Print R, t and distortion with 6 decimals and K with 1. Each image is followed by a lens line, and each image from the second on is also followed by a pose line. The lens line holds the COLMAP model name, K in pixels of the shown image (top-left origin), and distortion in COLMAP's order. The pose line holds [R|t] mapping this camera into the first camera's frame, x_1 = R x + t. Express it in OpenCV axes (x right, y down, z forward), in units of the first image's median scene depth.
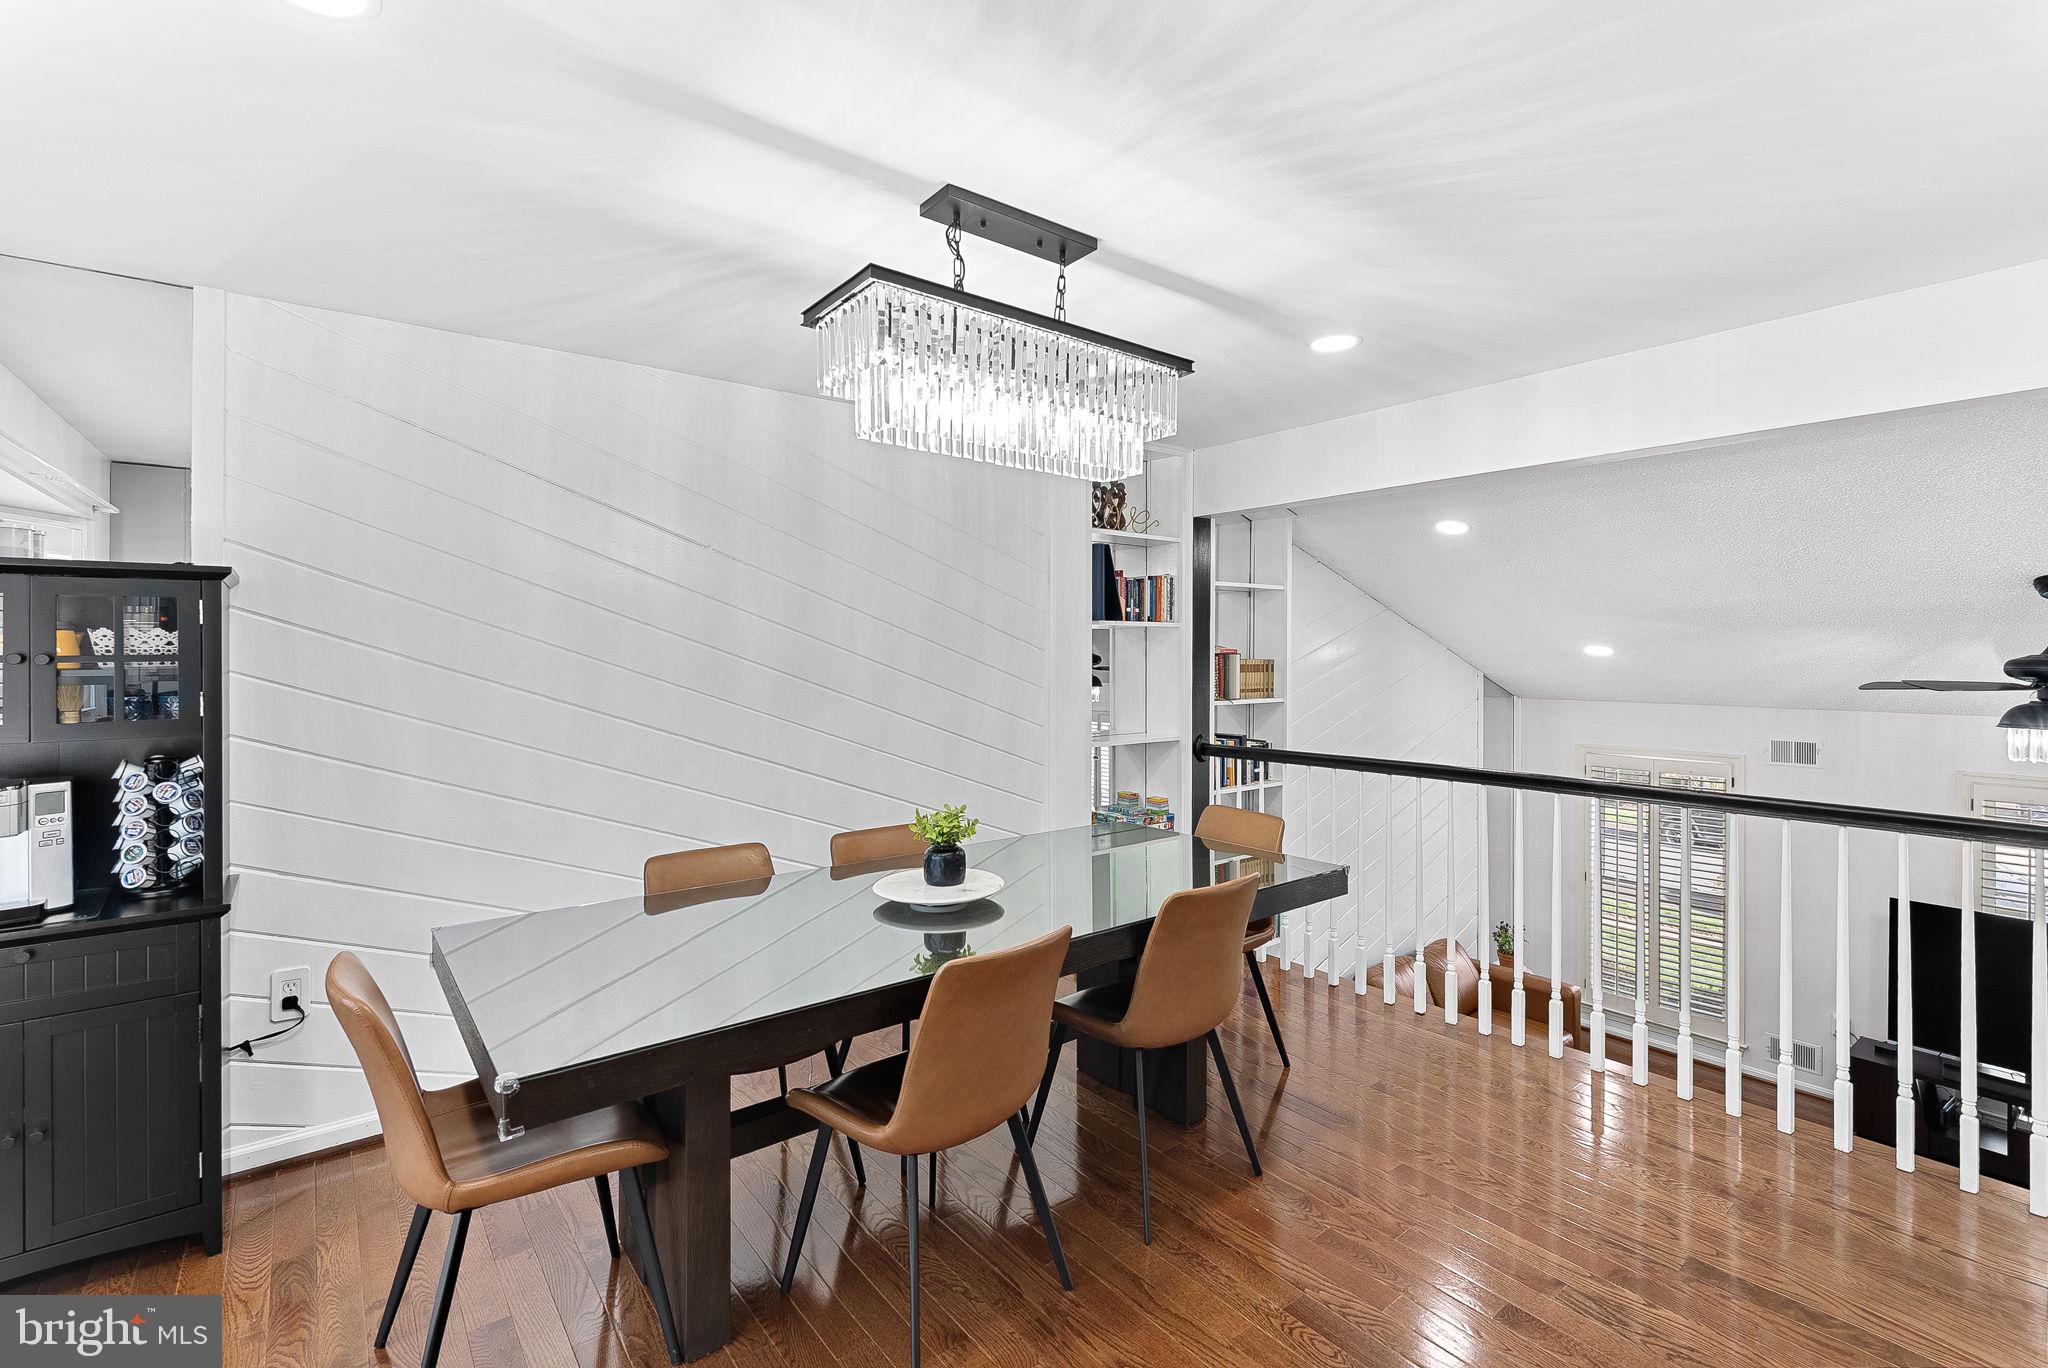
lens RADIAL K [[920.0, 0, 1030.3], [0, 920.0, 652.1], [0, 0, 1]] dist [-0.004539, 0.000219]
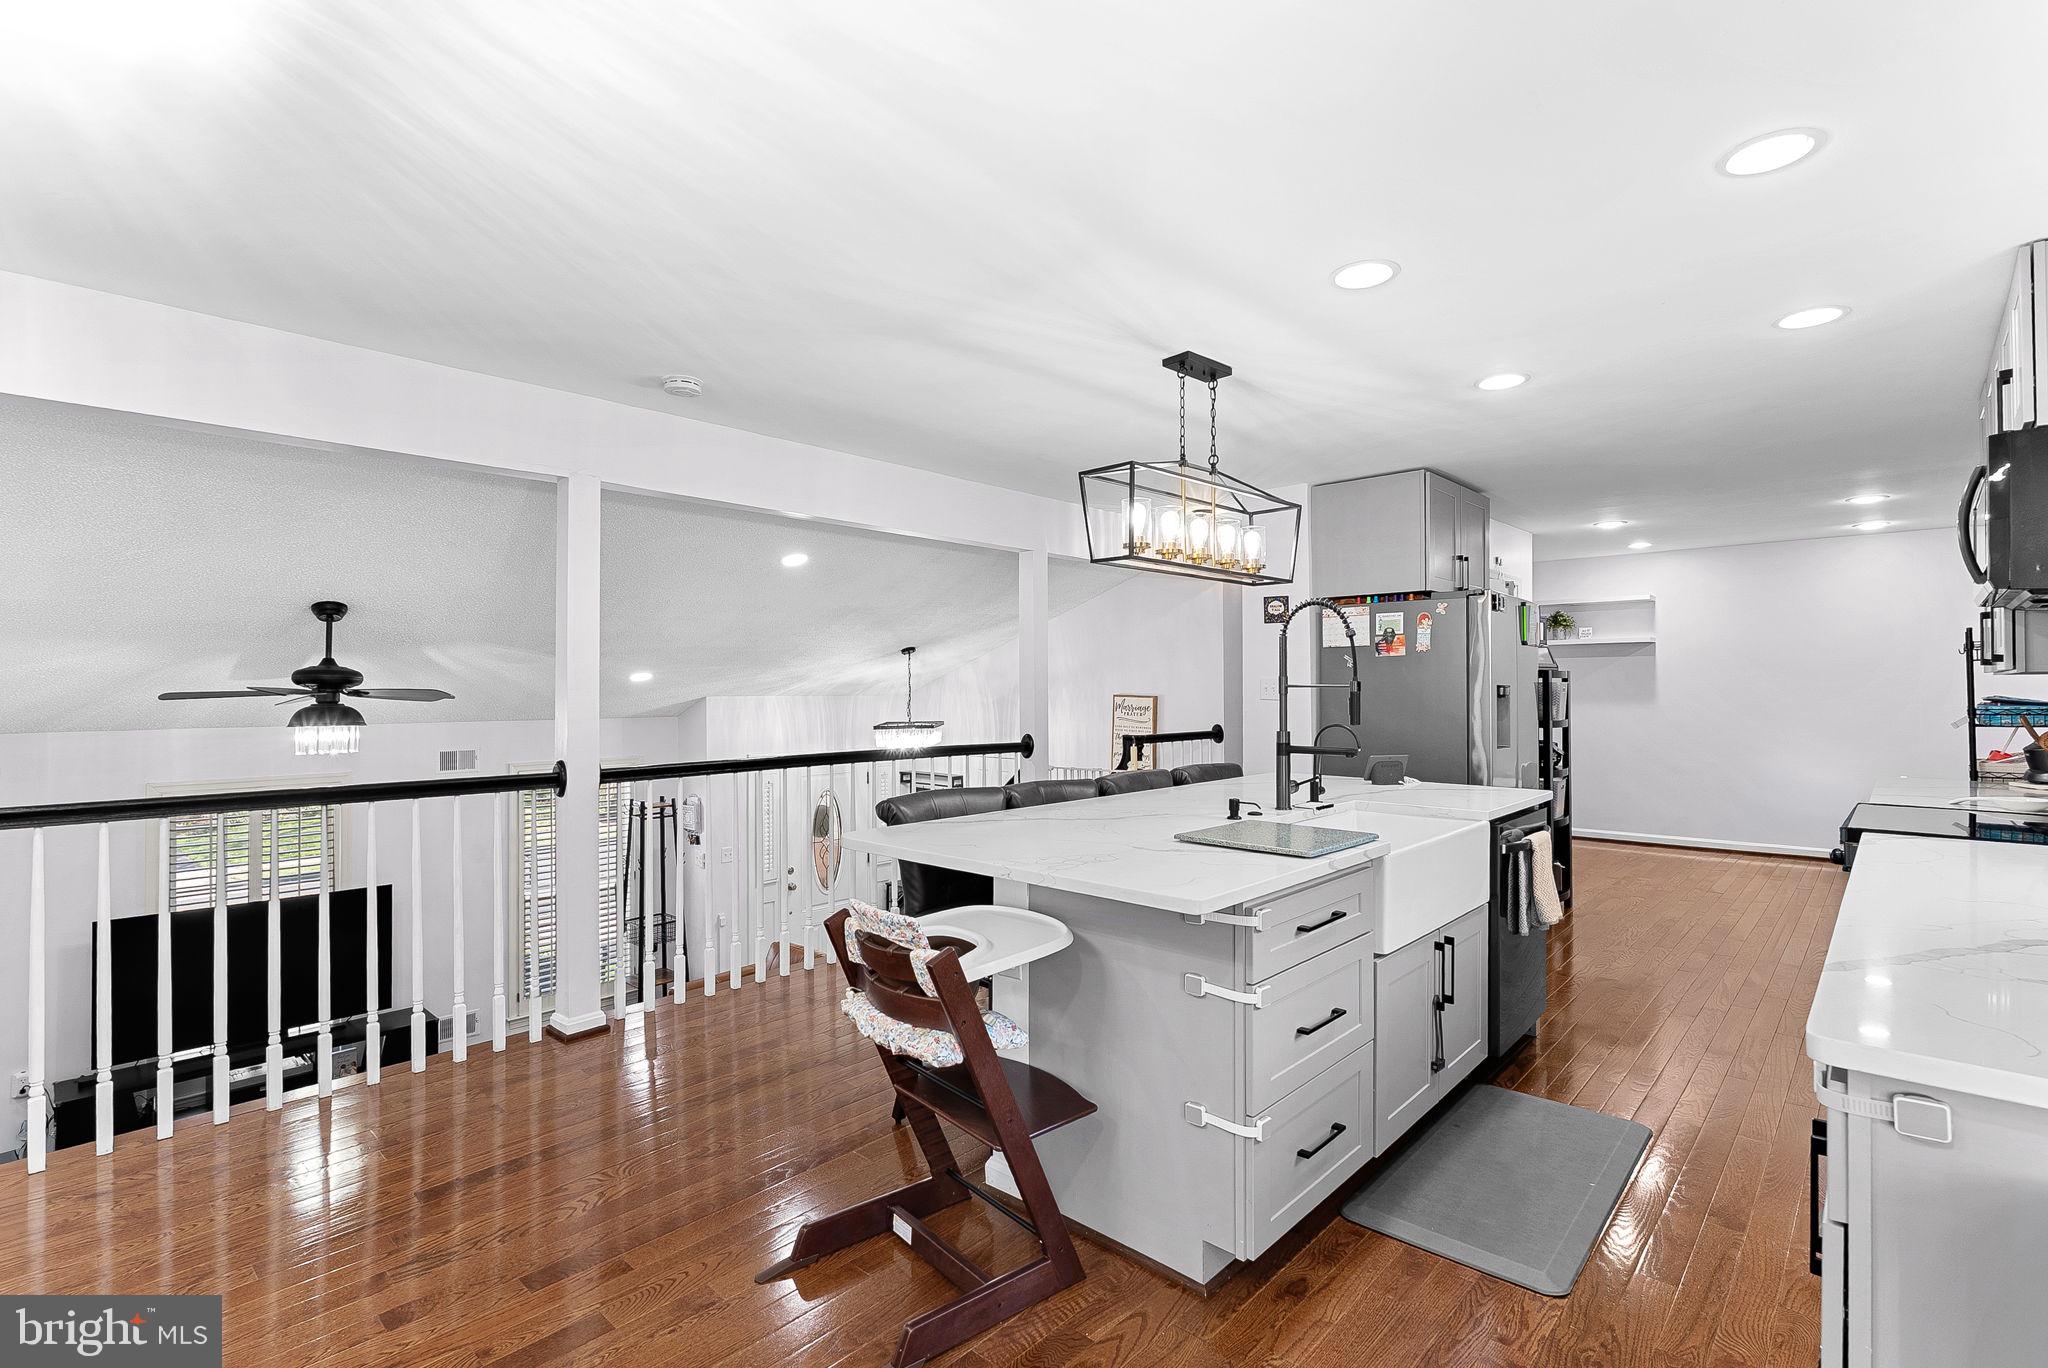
lens RADIAL K [[920.0, 0, 1056.2], [0, 920.0, 684.1], [0, 0, 1]] dist [-0.004539, 0.000219]
pose [[-0.174267, -0.005023, 0.984686, -0.255358], [0.007527, 0.999951, 0.006433, 0.025381], [-0.984670, 0.008533, -0.174221, 0.226205]]
